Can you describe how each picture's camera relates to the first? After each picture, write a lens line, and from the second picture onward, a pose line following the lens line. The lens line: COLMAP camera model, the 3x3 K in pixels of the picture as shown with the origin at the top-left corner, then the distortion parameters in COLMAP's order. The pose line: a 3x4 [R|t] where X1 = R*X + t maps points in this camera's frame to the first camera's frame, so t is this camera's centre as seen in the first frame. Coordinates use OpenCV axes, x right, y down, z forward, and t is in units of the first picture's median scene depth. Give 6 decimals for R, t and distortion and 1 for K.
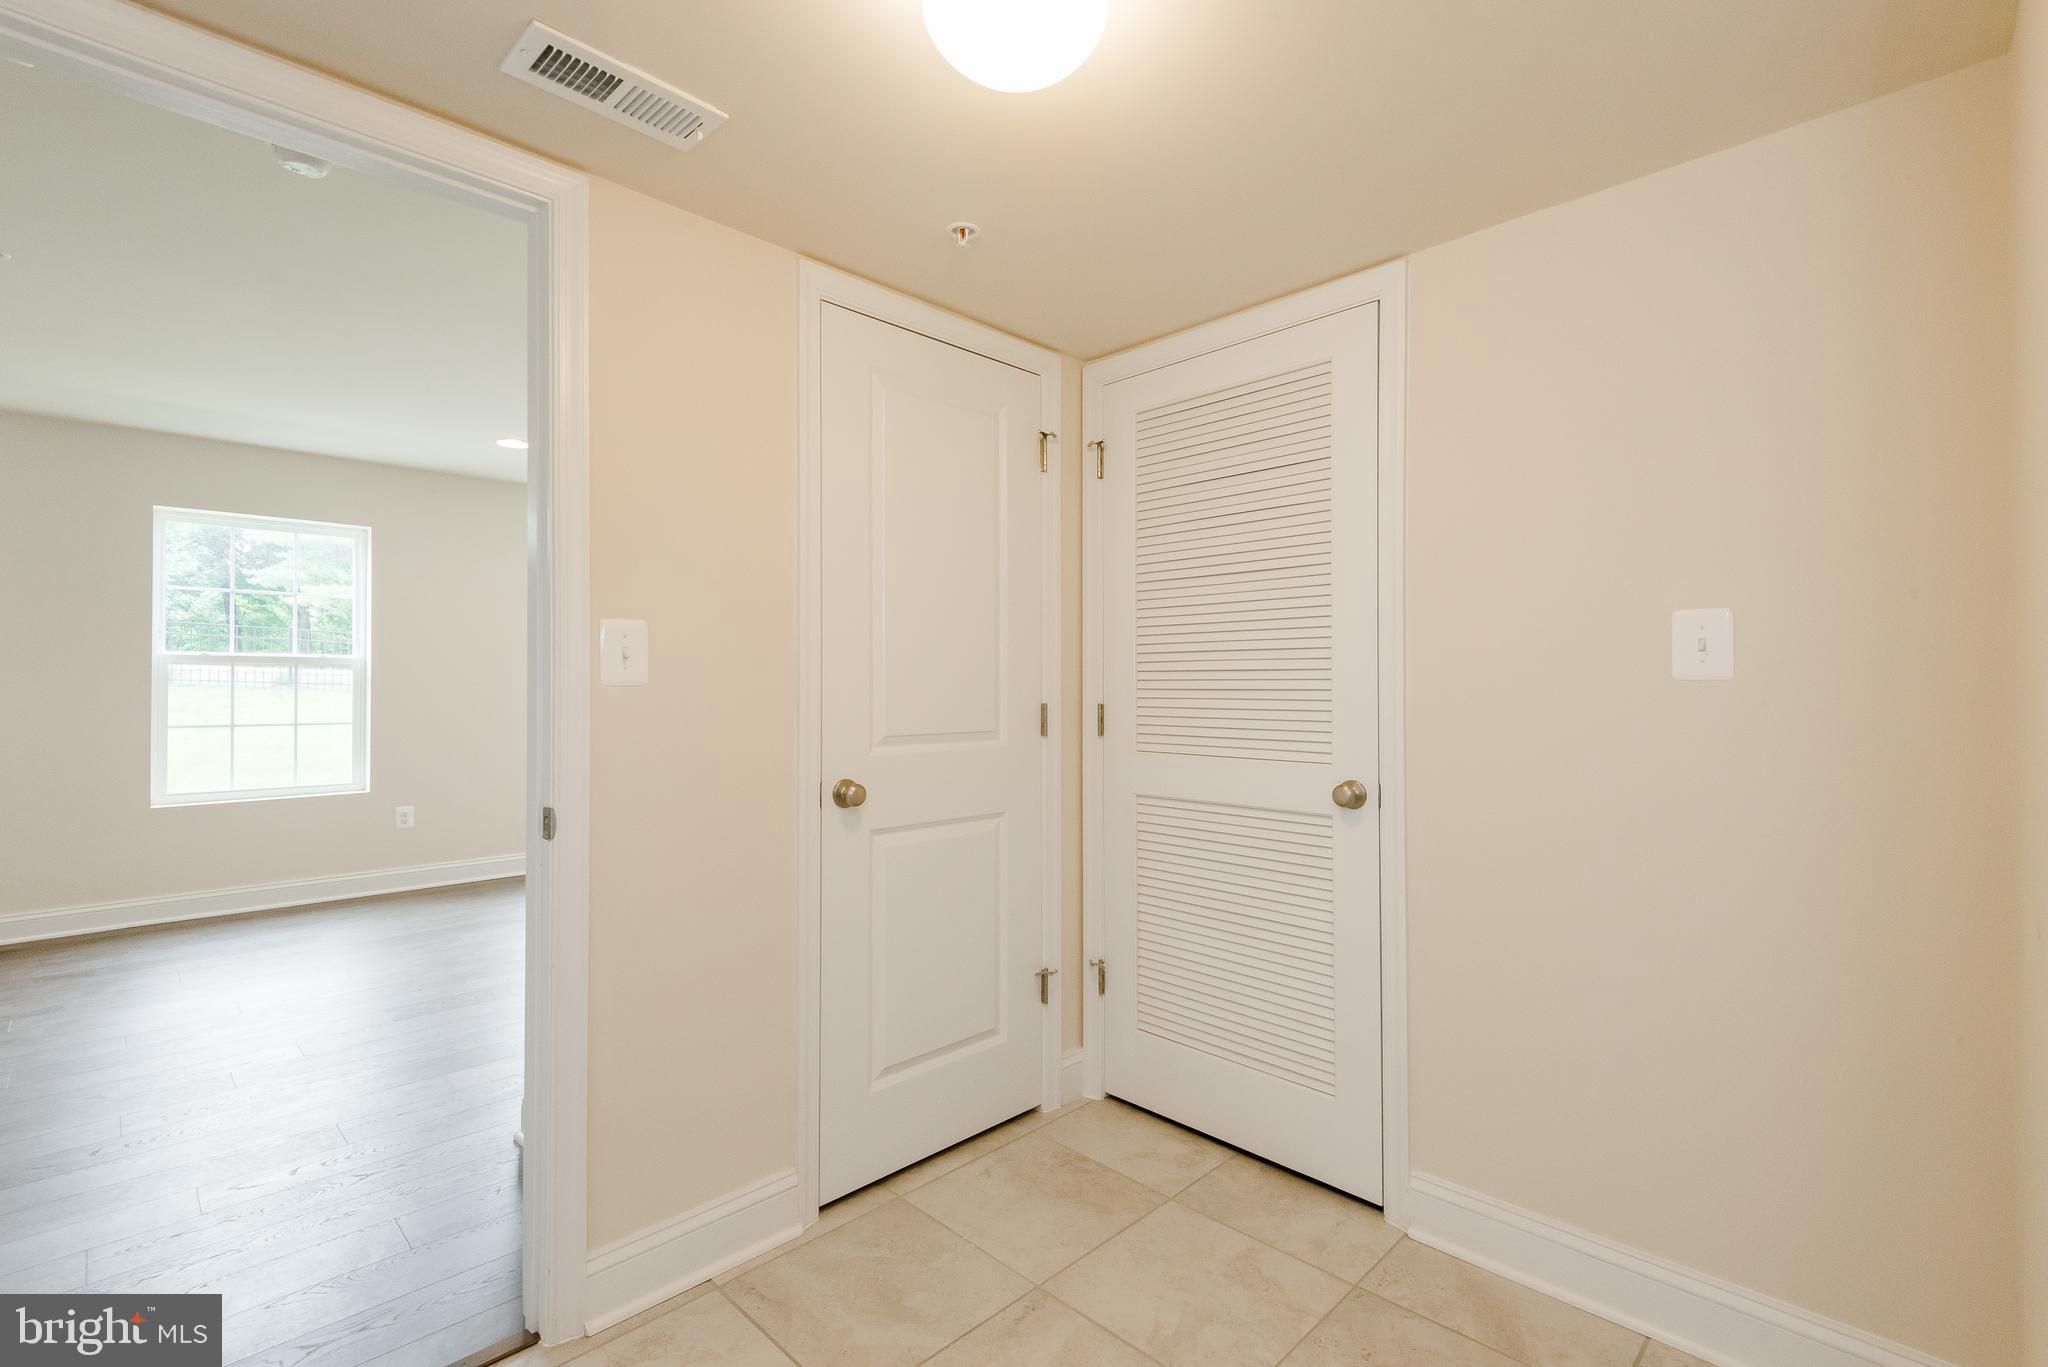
lens RADIAL K [[921.5, 0, 1024.0], [0, 921.5, 683.5], [0, 0, 1]] dist [0.001522, -0.000146]
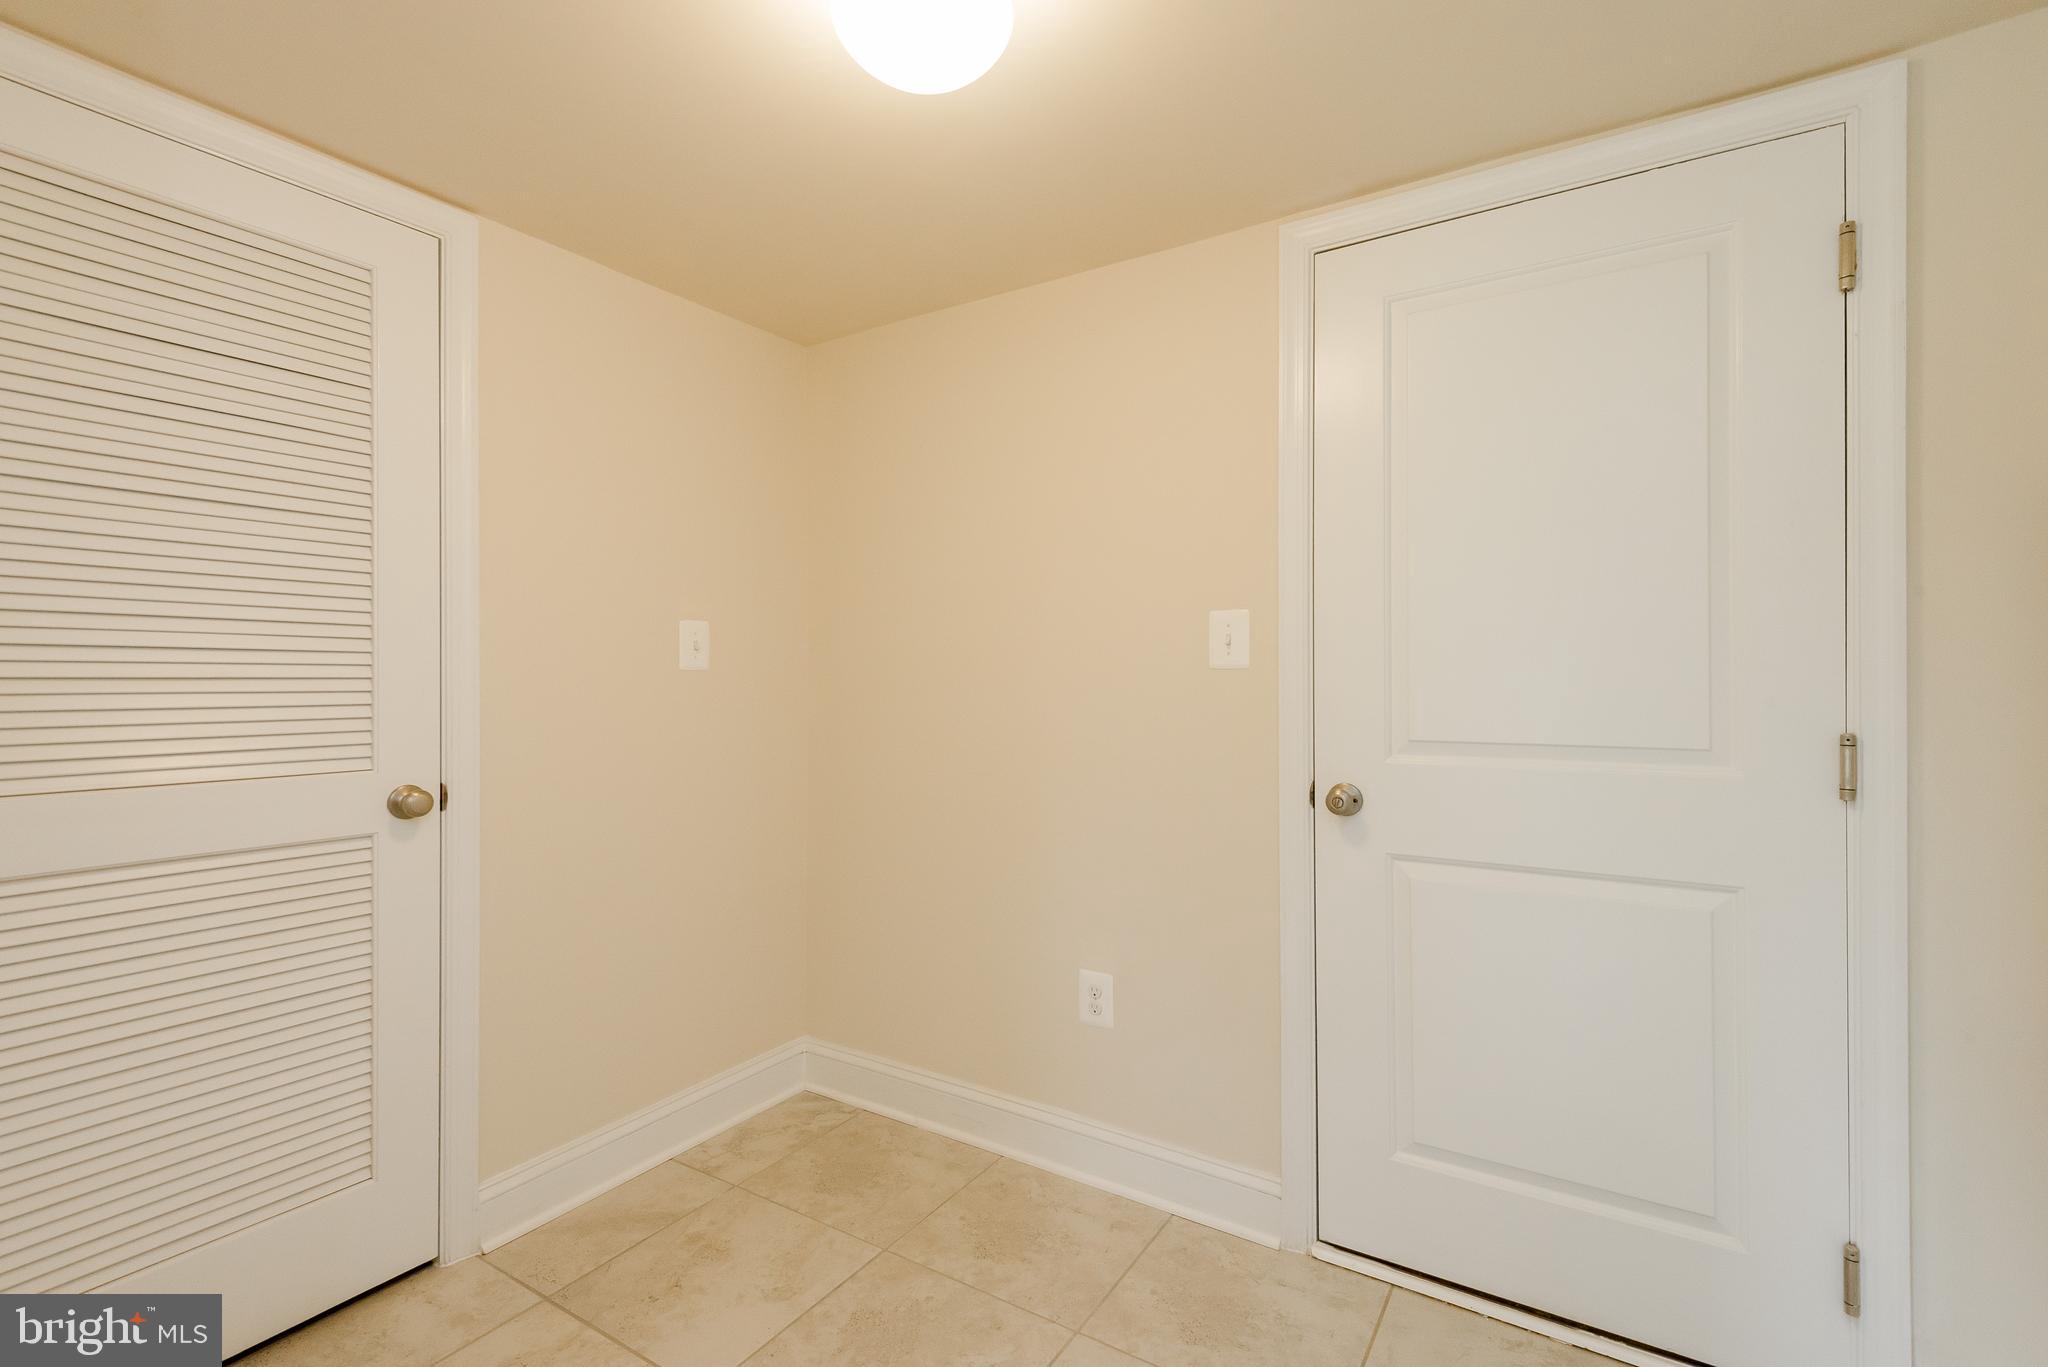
lens RADIAL K [[921.5, 0, 1024.0], [0, 921.5, 683.5], [0, 0, 1]] dist [0.001522, -0.000146]
pose [[-0.213325, -0.004930, 0.976969, -0.628488], [-0.003488, 0.999985, 0.004284, 0.006278], [-0.976975, -0.002494, -0.213339, 0.663830]]
